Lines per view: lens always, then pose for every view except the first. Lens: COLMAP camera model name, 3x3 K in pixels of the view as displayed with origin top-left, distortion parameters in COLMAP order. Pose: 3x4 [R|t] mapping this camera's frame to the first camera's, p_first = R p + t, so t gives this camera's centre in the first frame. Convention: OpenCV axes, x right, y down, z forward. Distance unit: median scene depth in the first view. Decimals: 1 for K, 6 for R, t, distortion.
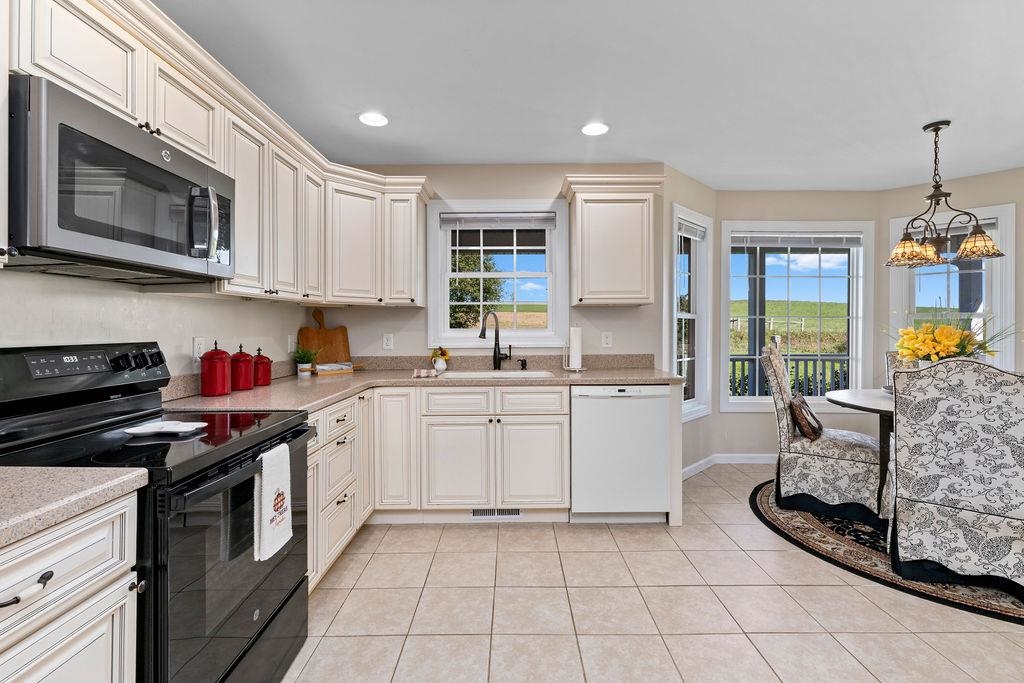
lens RADIAL K [[466.3, 0, 518.6], [0, 466.3, 326.7], [0, 0, 1]] dist [0.009512, 0.000106]
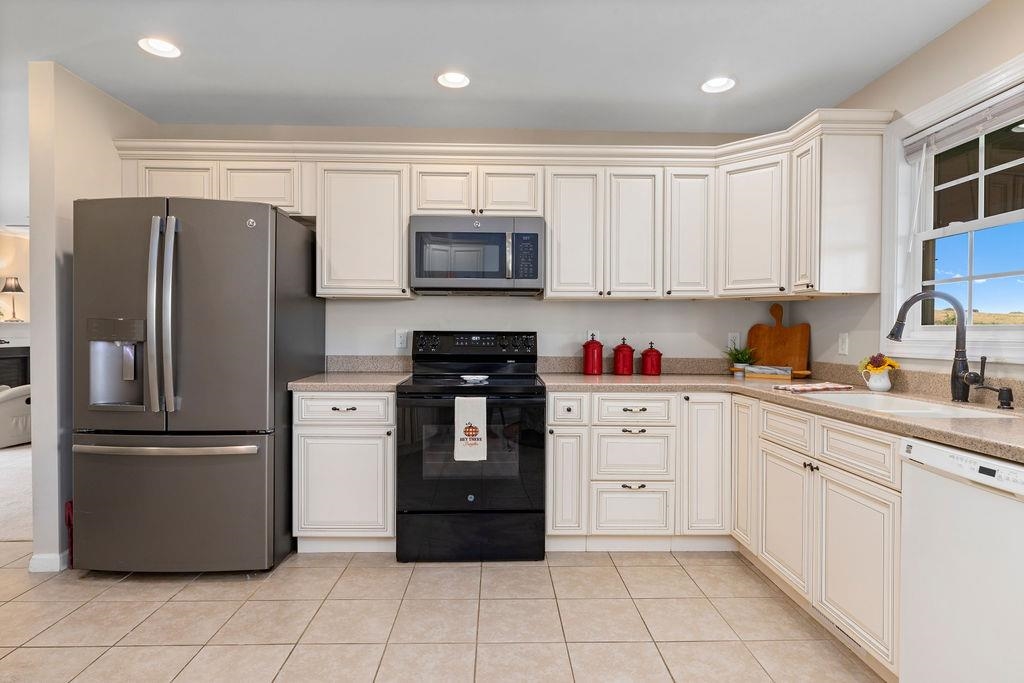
lens RADIAL K [[557.8, 0, 511.2], [0, 557.8, 336.6], [0, 0, 1]] dist [0.001249, 0.000092]
pose [[0.004020, 0.011933, -0.999921, 0.685159], [-0.007129, 0.999904, 0.011904, 0.016602], [0.999967, 0.007081, 0.004105, 0.568183]]
